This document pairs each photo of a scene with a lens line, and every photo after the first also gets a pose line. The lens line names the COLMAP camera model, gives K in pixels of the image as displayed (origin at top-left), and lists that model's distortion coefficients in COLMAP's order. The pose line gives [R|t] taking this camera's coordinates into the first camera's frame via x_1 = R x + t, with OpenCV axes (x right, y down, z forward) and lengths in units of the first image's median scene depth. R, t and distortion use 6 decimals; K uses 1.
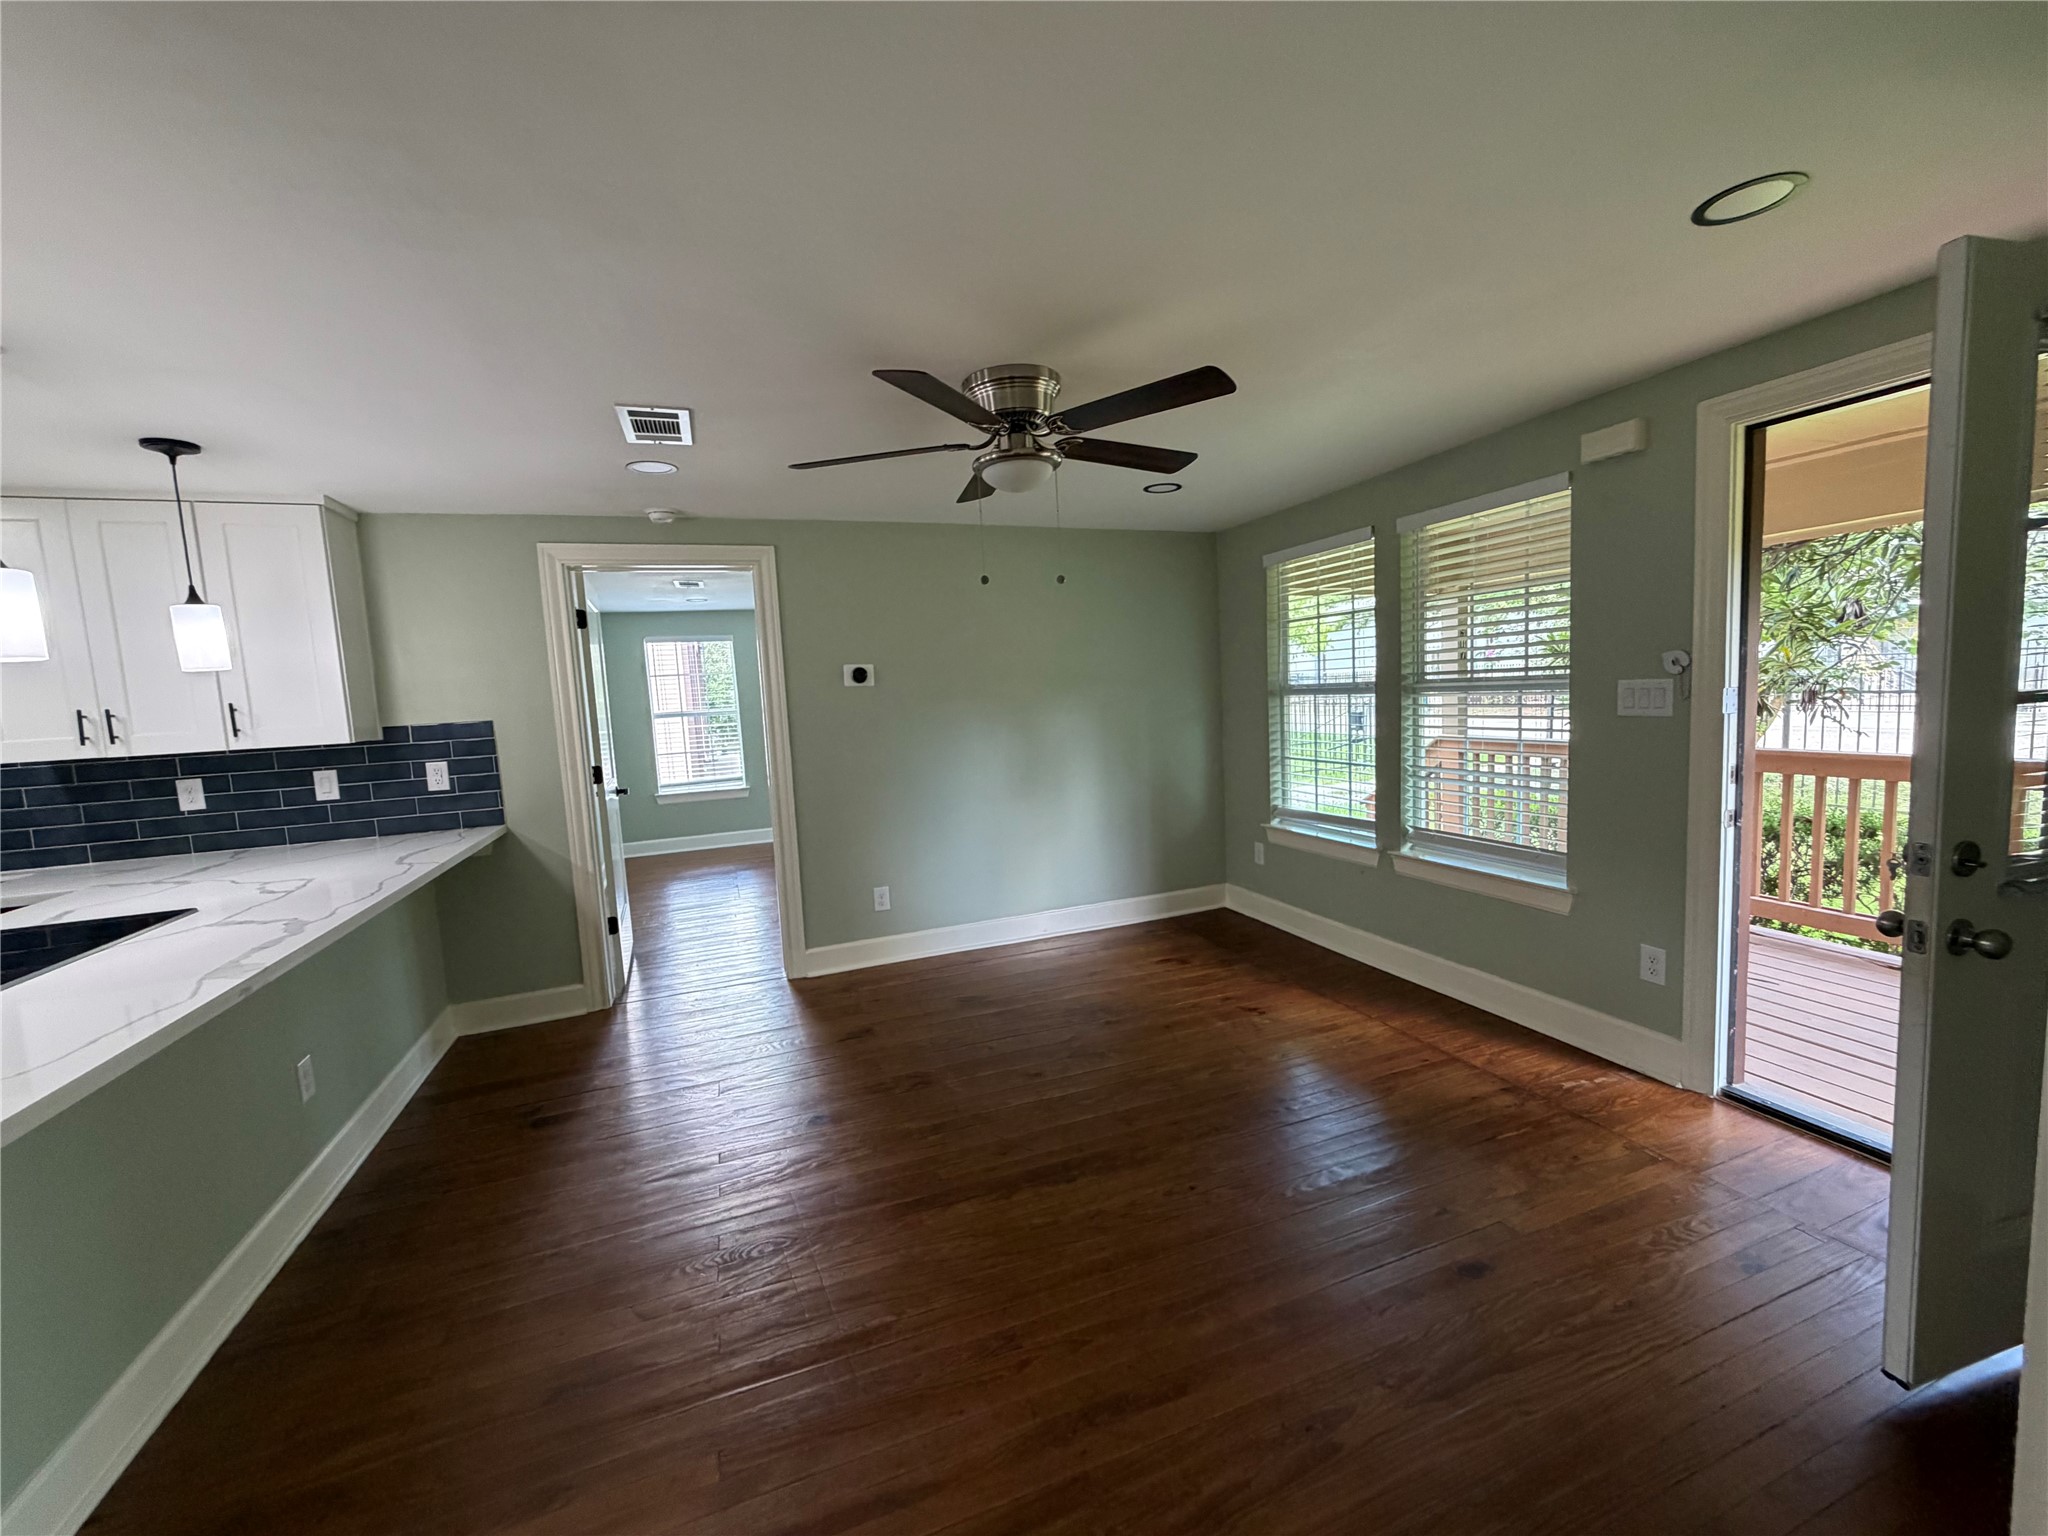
lens RADIAL K [[809.8, 0, 1014.8], [0, 809.8, 769.1], [0, 0, 1]] dist [-0.000818, -0.000194]
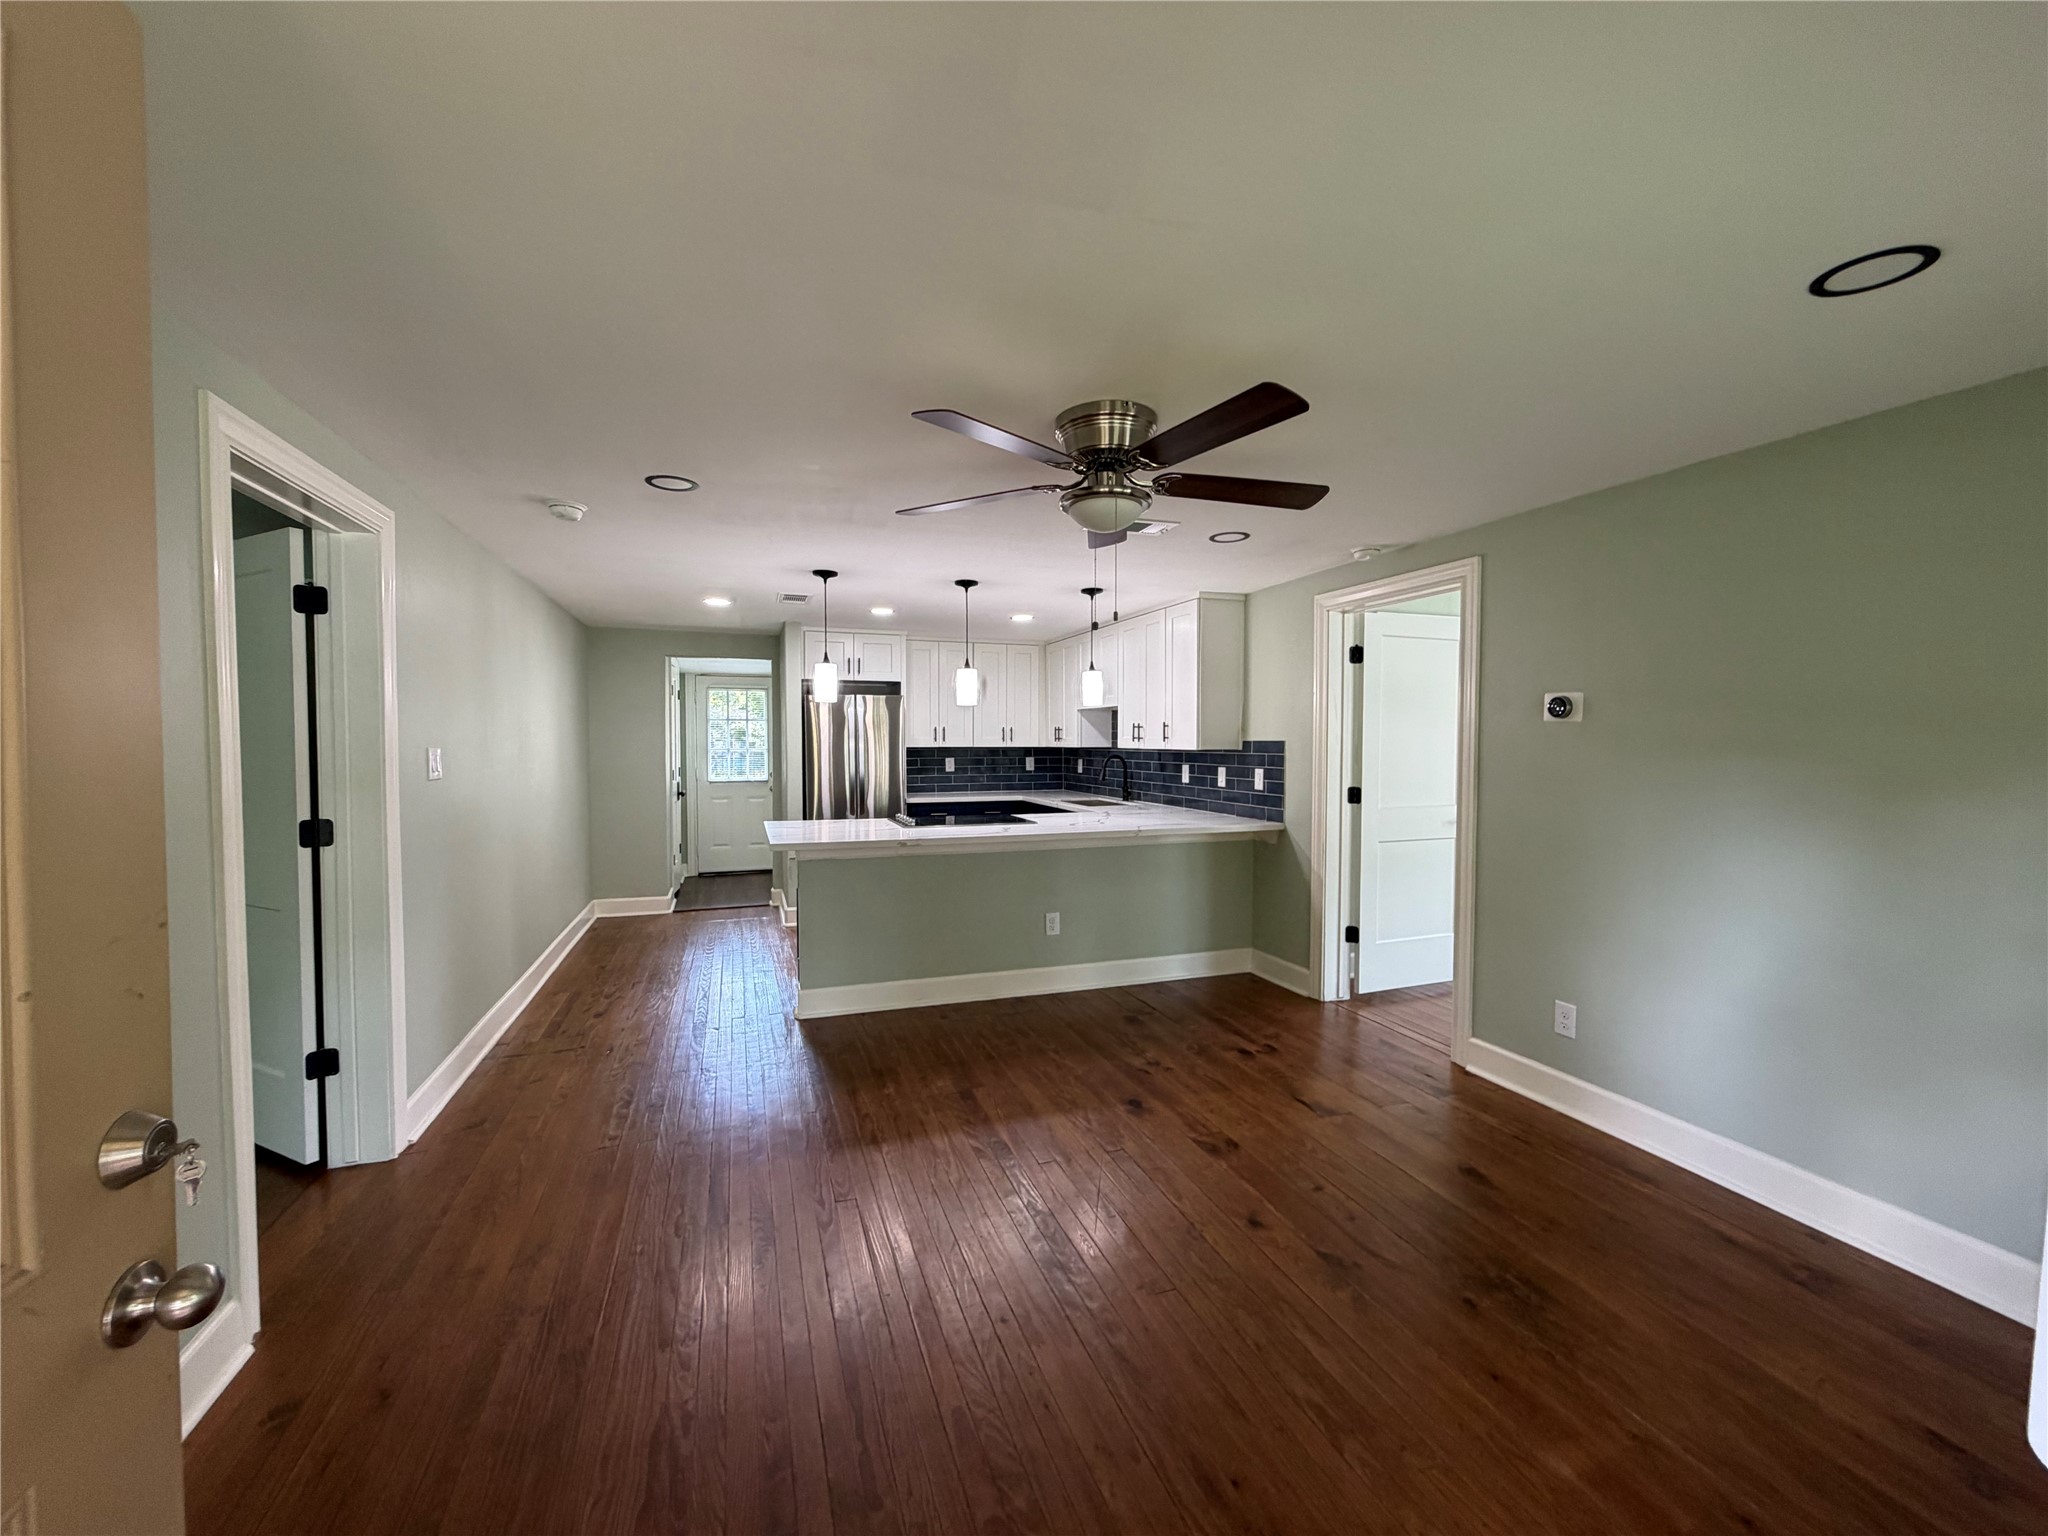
lens RADIAL K [[809.8, 0, 1020.3], [0, 809.8, 766.7], [0, 0, 1]] dist [-0.000818, -0.000194]
pose [[-0.022473, 0.085228, -0.996108, 0.666304], [-0.099735, 0.991198, 0.087058, -0.092595], [0.994760, 0.101303, -0.013775, 0.628873]]
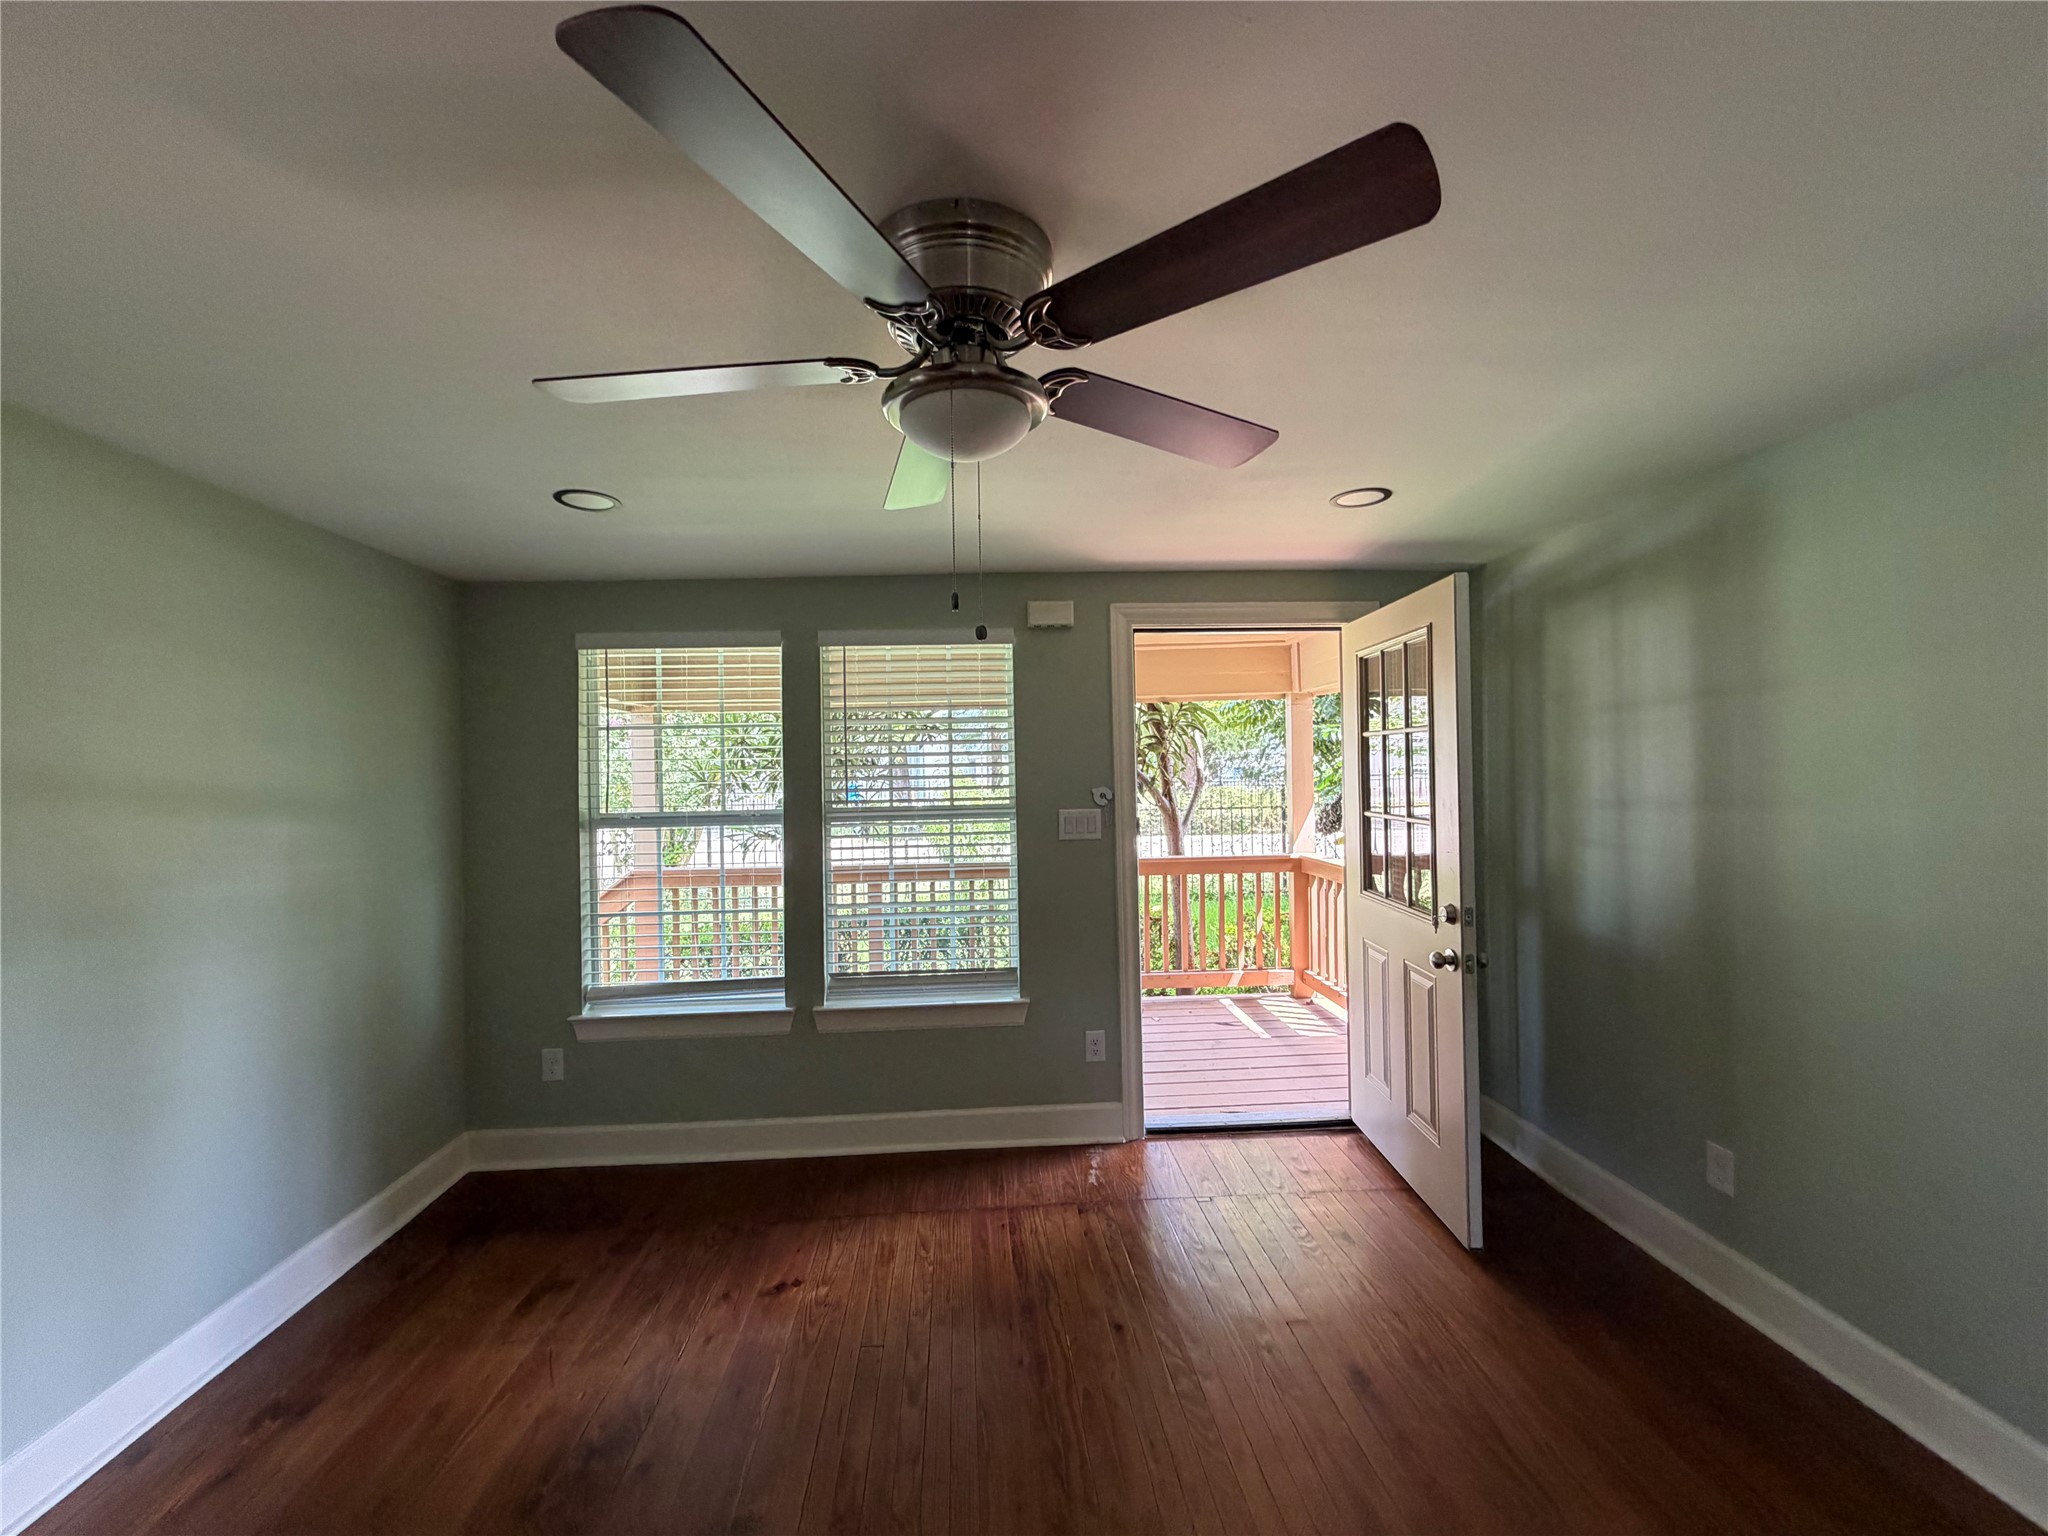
lens RADIAL K [[809.8, 0, 1012.7], [0, 809.8, 774.3], [0, 0, 1]] dist [-0.000818, -0.000194]
pose [[0.289208, 0.051207, 0.955896, -0.323541], [0.099680, 0.991529, -0.083274, -0.054748], [-0.952062, 0.119367, 0.281654, 0.570874]]
